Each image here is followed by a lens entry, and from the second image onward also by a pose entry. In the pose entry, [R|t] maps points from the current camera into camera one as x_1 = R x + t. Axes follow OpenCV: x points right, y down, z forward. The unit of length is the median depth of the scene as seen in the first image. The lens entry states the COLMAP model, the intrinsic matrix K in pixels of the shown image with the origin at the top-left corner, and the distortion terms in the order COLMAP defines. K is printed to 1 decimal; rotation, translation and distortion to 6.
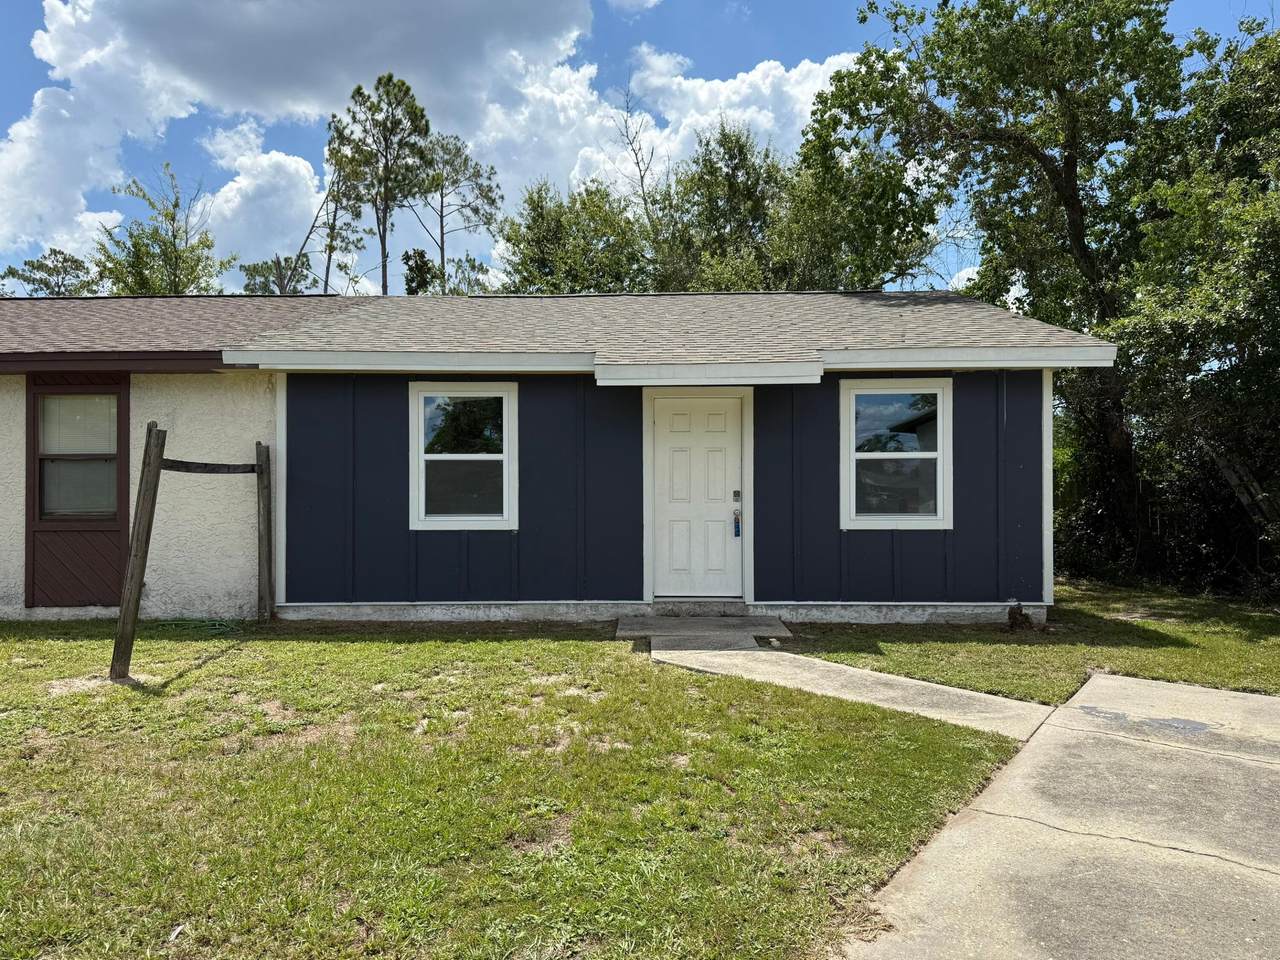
lens RADIAL K [[888.9, 0, 640.0], [0, 888.9, 480.0], [0, 0, 1]] dist [0.118710, -0.219235]
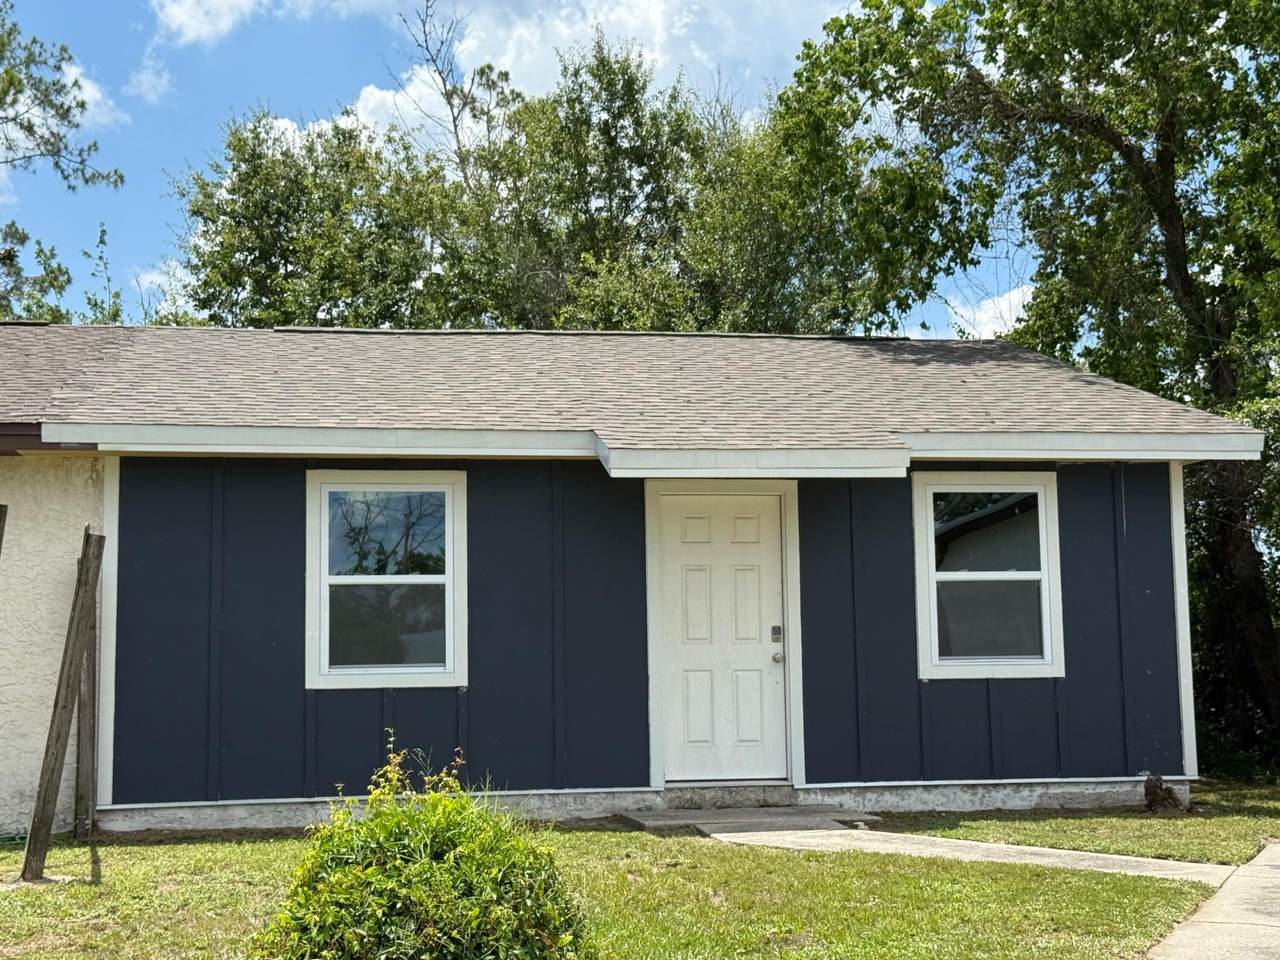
lens RADIAL K [[1783.7, 0, 640.0], [0, 1783.7, 480.0], [0, 0, 1]] dist [0.091145, -0.023458]
pose [[0.982664, 0.007488, 0.185245, -0.261567], [0.011165, 0.994980, -0.099446, 0.036083], [-0.185059, 0.099790, 0.977648, -0.377130]]
